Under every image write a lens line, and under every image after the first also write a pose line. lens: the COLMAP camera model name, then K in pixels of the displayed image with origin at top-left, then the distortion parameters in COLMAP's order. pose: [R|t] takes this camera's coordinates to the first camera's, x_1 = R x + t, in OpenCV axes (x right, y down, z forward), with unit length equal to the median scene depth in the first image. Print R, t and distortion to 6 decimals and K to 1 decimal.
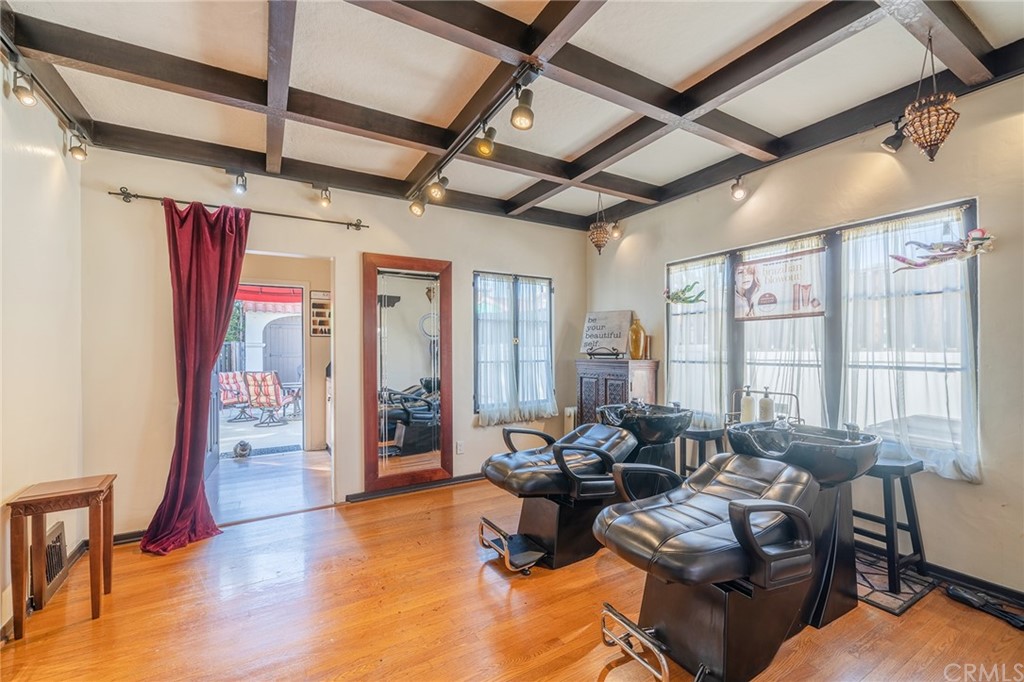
lens RADIAL K [[430.6, 0, 513.1], [0, 430.6, 345.1], [0, 0, 1]] dist [-0.000726, -0.000001]
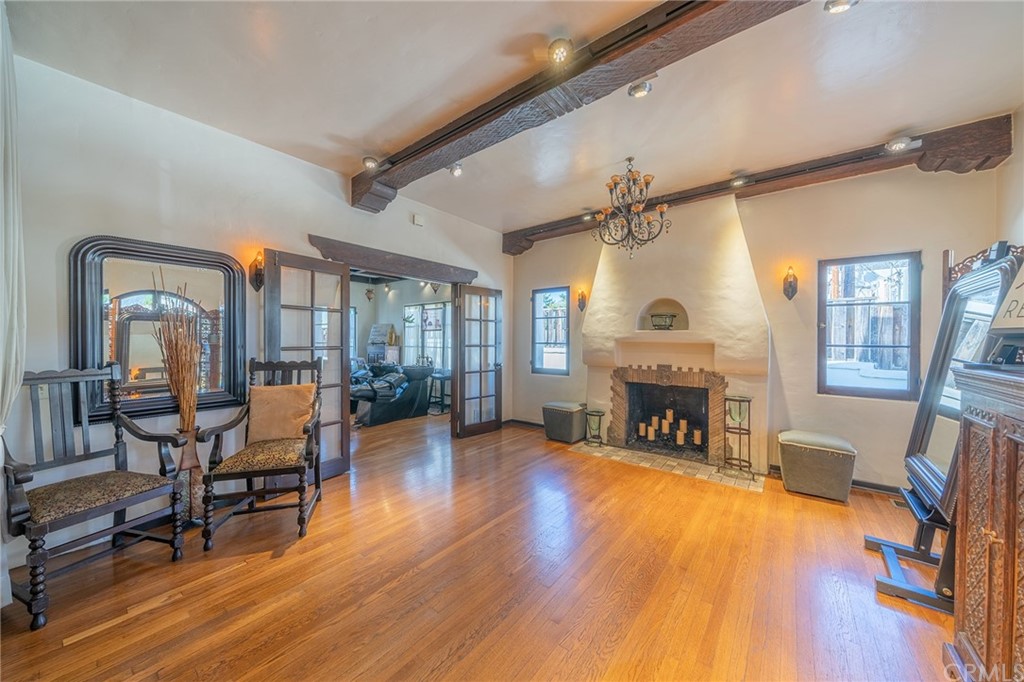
lens RADIAL K [[359.5, 0, 507.9], [0, 359.5, 339.7], [0, 0, 1]] dist [-0.001139, 0.000004]
pose [[0.937563, 0.007702, 0.347729, 0.248807], [-0.010547, 0.999925, 0.006289, -0.022645], [-0.347654, -0.009563, 0.937574, -1.269873]]
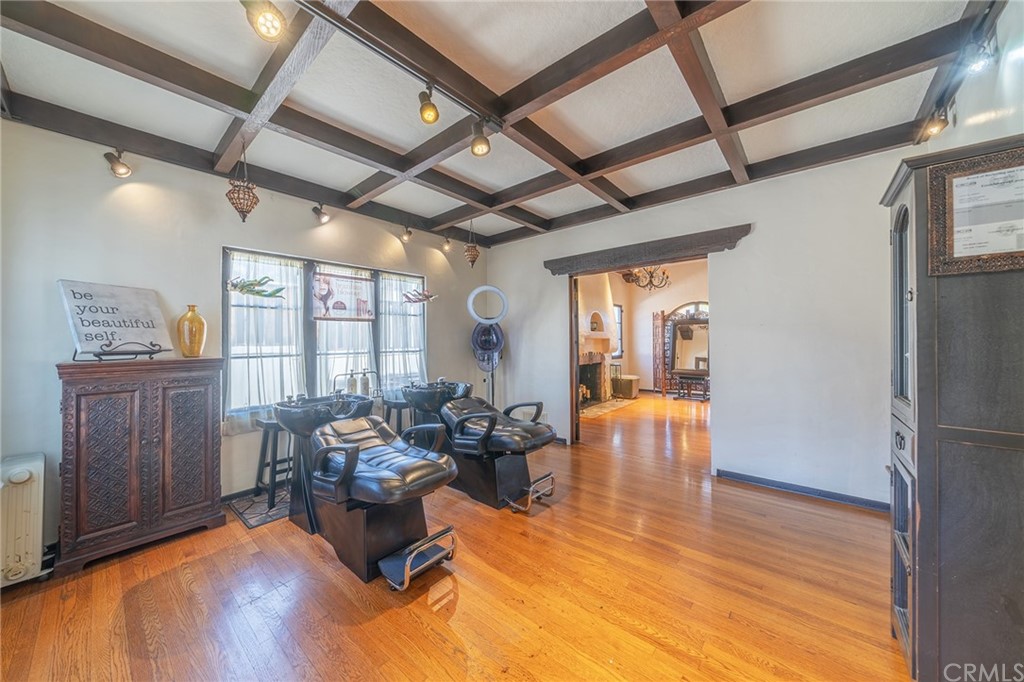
lens RADIAL K [[359.5, 0, 507.9], [0, 359.5, 339.7], [0, 0, 1]] dist [-0.001139, 0.000004]
pose [[-0.316716, 0.010498, 0.948462, -0.619638], [0.006043, 0.999941, -0.009050, 0.013148], [-0.948501, 0.002865, -0.316760, 0.820377]]
